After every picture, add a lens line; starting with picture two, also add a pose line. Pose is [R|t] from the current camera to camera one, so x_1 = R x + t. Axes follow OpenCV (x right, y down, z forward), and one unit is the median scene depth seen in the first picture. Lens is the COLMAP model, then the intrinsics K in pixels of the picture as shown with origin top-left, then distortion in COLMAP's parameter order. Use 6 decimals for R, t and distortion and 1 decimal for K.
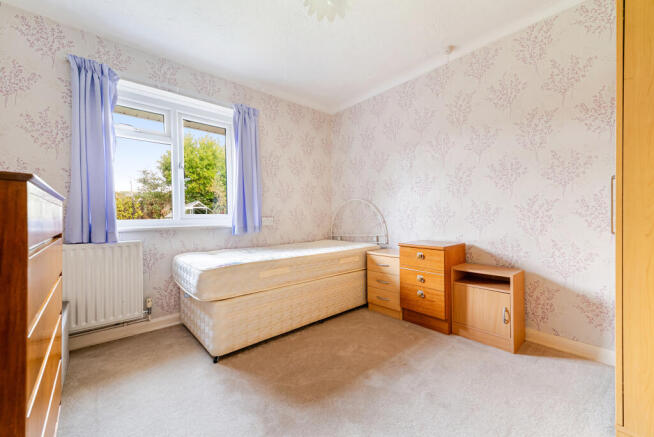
lens RADIAL K [[263.5, 0, 327.1], [0, 263.5, 217.7], [0, 0, 1]] dist [-0.000104, -0.000038]
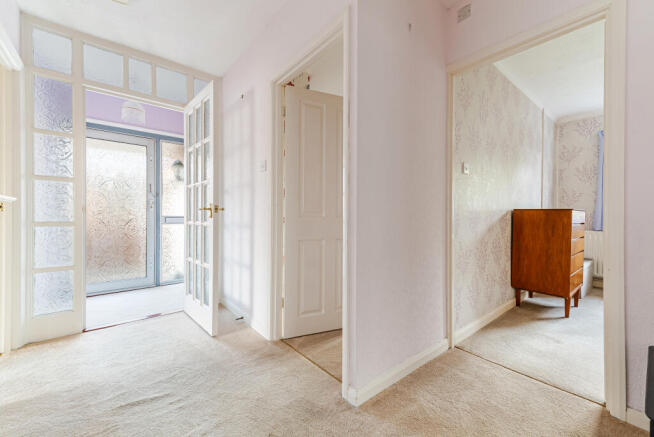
lens RADIAL K [[263.5, 0, 327.0], [0, 263.5, 216.2], [0, 0, 1]] dist [-0.000104, -0.000038]
pose [[-0.046701, 0.024198, -0.998616, 1.489297], [-0.005131, 0.999688, 0.024464, -0.063579], [0.998896, 0.006267, -0.046562, -1.249704]]
